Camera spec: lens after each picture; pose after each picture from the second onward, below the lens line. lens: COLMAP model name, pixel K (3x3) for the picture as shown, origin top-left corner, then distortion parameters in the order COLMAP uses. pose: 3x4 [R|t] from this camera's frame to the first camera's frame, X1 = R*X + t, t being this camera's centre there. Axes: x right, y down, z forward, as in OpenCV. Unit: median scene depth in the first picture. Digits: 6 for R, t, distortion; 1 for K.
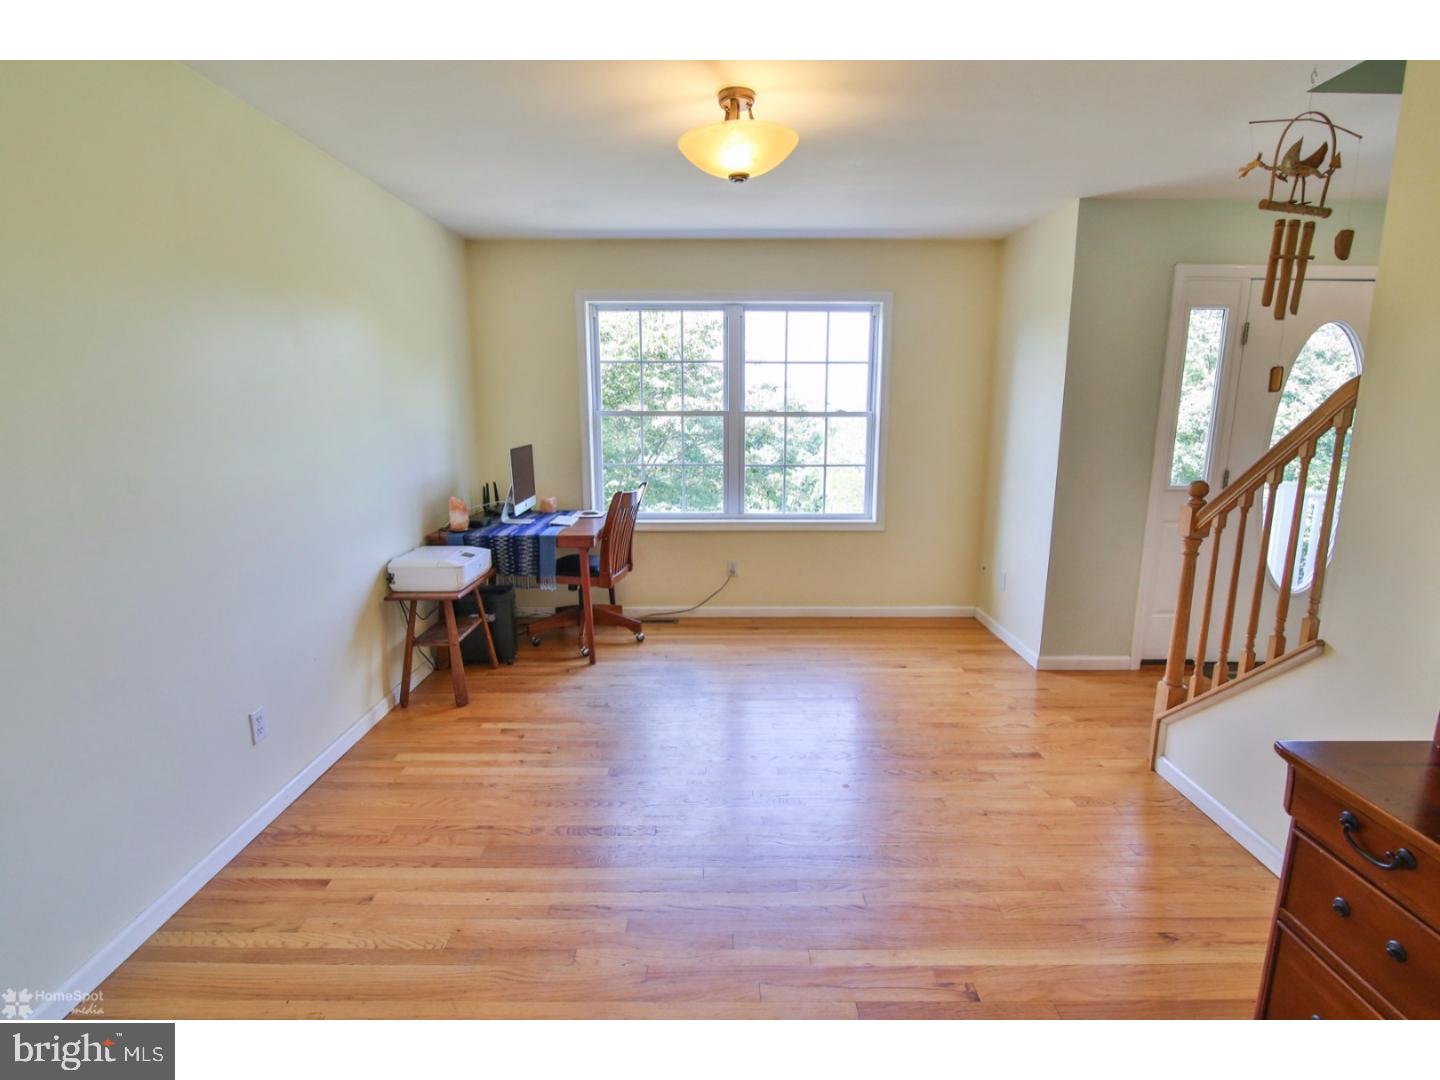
lens RADIAL K [[716.2, 0, 725.2], [0, 716.2, 542.5], [0, 0, 1]] dist [-0.037737, -0.000397]
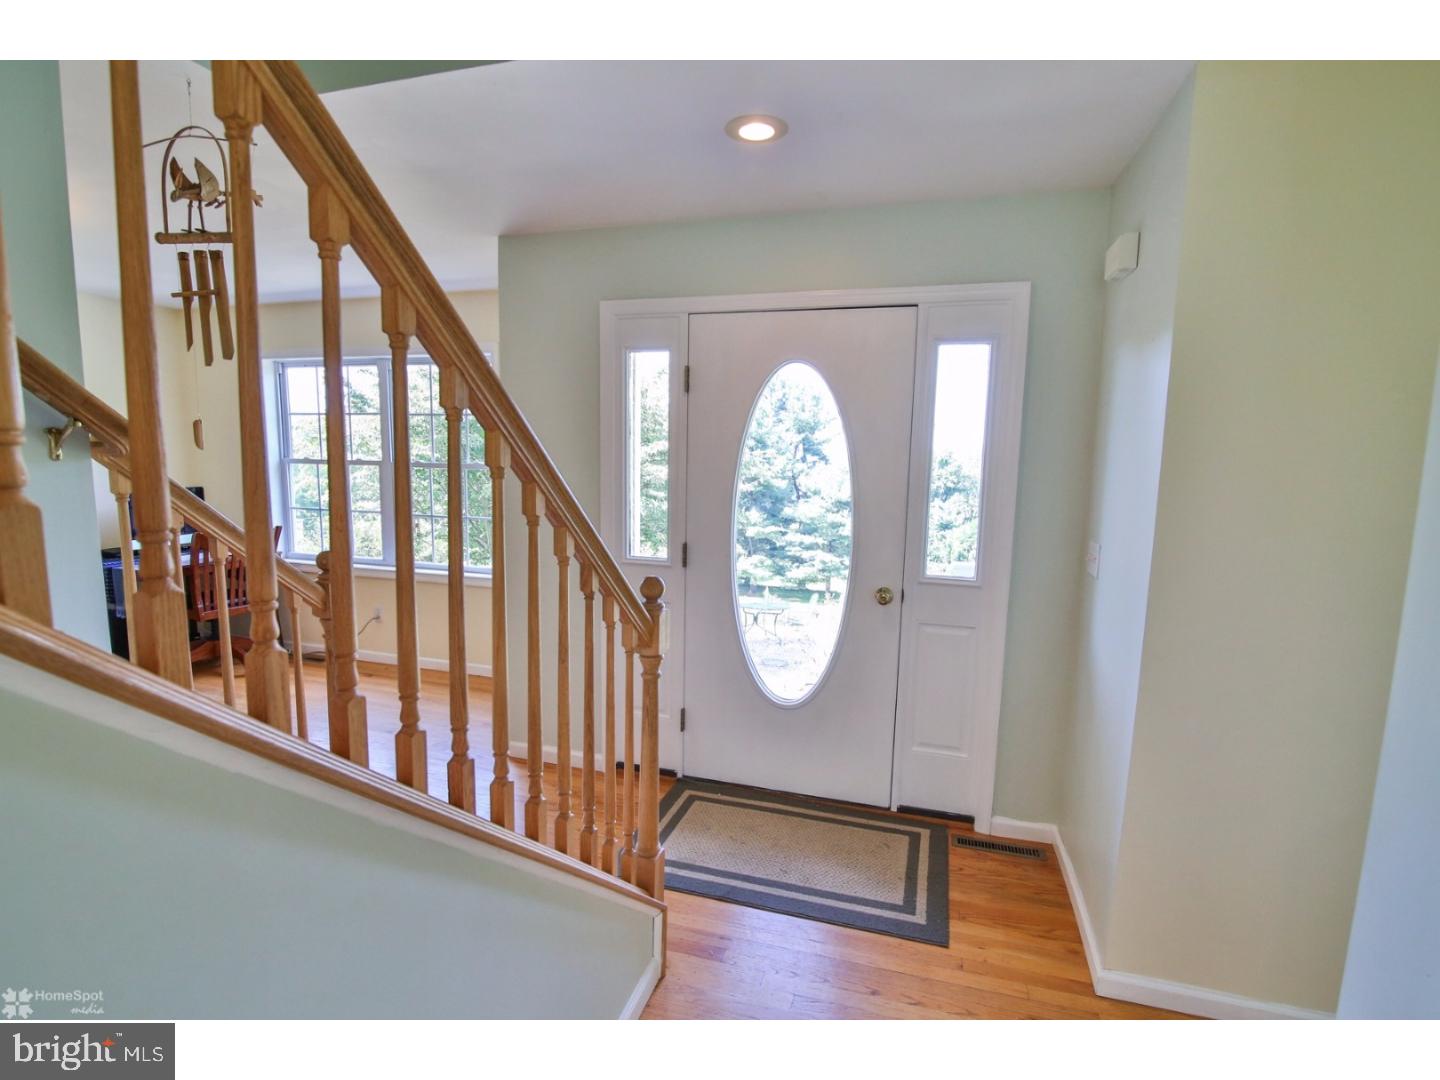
lens RADIAL K [[698.0, 0, 720.1], [0, 698.0, 542.2], [0, 0, 1]] dist [-0.020568, 0.000868]
pose [[0.956472, 0.060243, -0.285540, 1.728021], [-0.078538, 0.995499, -0.053050, -0.104000], [0.281058, 0.073166, 0.956898, 0.378074]]
